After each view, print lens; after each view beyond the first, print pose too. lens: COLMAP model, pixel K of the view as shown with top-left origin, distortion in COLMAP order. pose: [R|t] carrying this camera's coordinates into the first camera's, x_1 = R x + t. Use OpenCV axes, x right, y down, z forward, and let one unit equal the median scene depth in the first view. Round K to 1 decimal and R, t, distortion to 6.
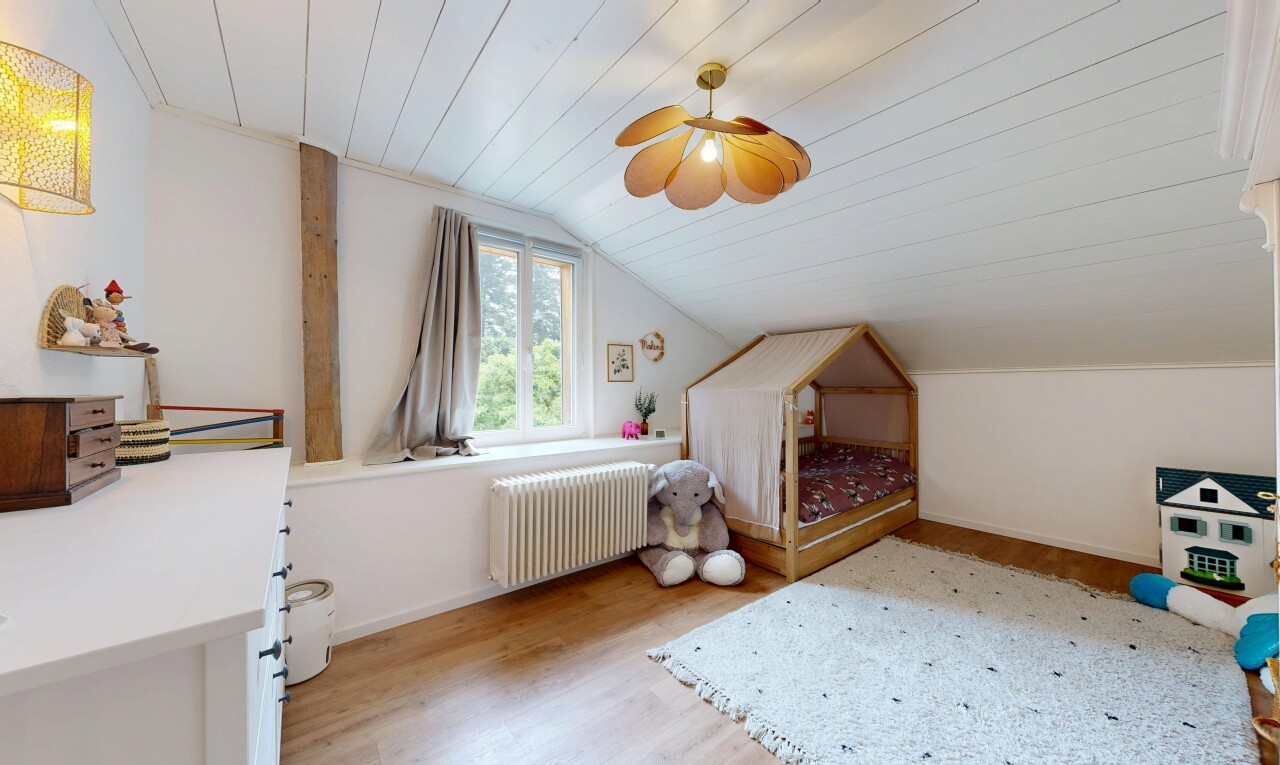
lens RADIAL K [[431.4, 0, 640.0], [0, 431.4, 382.5], [0, 0, 1]] dist [0.000217, 0.000029]
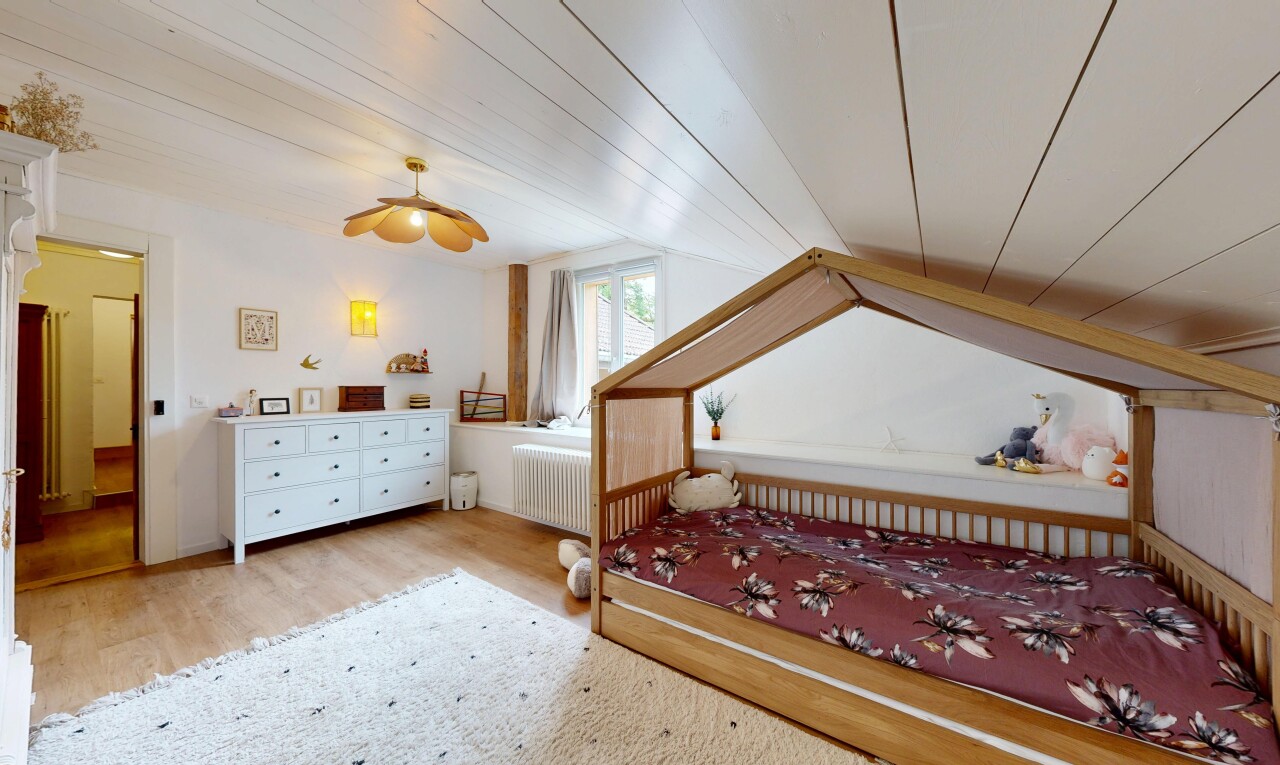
lens RADIAL K [[431.4, 0, 640.0], [0, 431.4, 382.5], [0, 0, 1]] dist [0.000217, 0.000029]
pose [[0.278263, -0.003320, -0.960499, 1.151659], [0.002341, 0.999993, -0.002778, 0.008381], [0.960502, -0.001476, 0.278269, 0.869386]]
